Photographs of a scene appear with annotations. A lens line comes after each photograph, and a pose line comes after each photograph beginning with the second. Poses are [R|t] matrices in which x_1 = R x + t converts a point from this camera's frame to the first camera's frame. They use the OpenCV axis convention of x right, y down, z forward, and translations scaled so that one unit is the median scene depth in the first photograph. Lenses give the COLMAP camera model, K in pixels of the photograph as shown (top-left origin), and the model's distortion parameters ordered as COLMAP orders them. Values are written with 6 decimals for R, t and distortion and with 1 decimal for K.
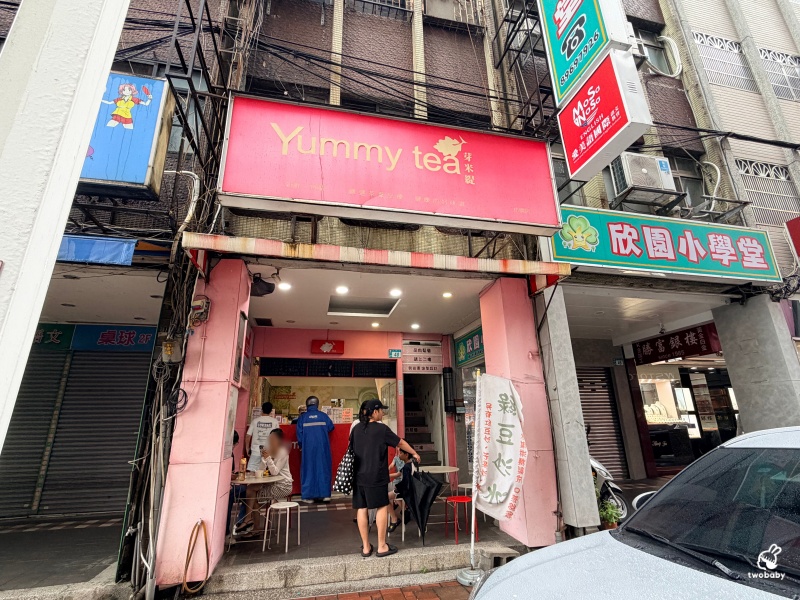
lens RADIAL K [[396.9, 0, 398.8], [0, 396.9, 301.5], [0, 0, 1]] dist [0.001982, 0.000365]
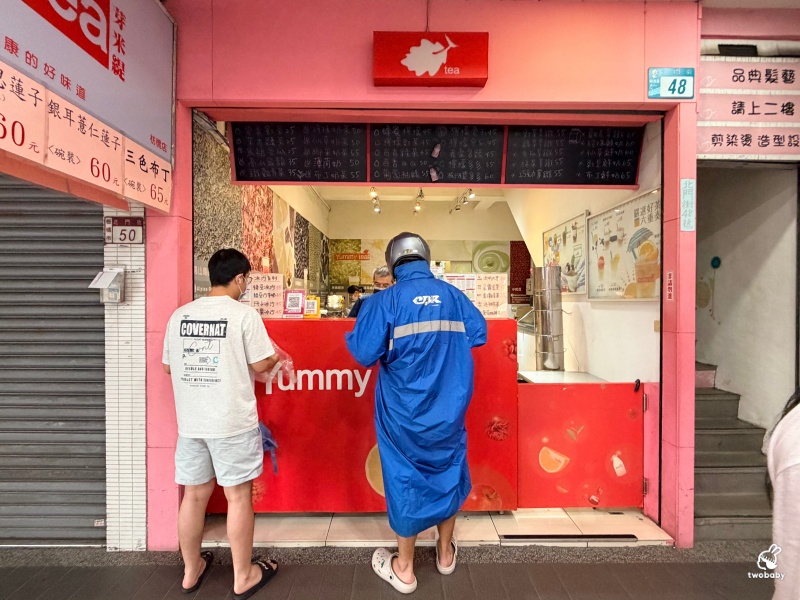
lens RADIAL K [[396.9, 0, 400.5], [0, 396.9, 299.7], [0, 0, 1]] dist [0.001982, 0.000365]
pose [[0.978251, 0.026077, -0.205779, -0.132044], [0.039837, 0.949978, 0.309765, 0.180650], [0.203564, -0.311225, 0.928278, 0.658316]]
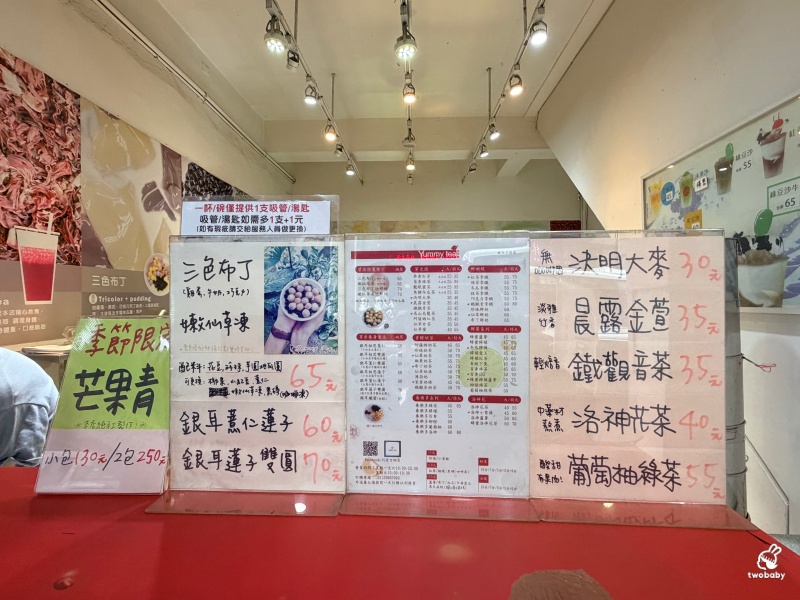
lens RADIAL K [[396.9, 0, 398.4], [0, 396.9, 297.3], [0, 0, 1]] dist [0.001982, 0.000365]
pose [[0.963146, 0.018152, -0.268364, -0.137187], [0.066365, 0.950837, 0.302497, 0.220559], [0.260662, -0.309159, 0.914591, 0.802057]]
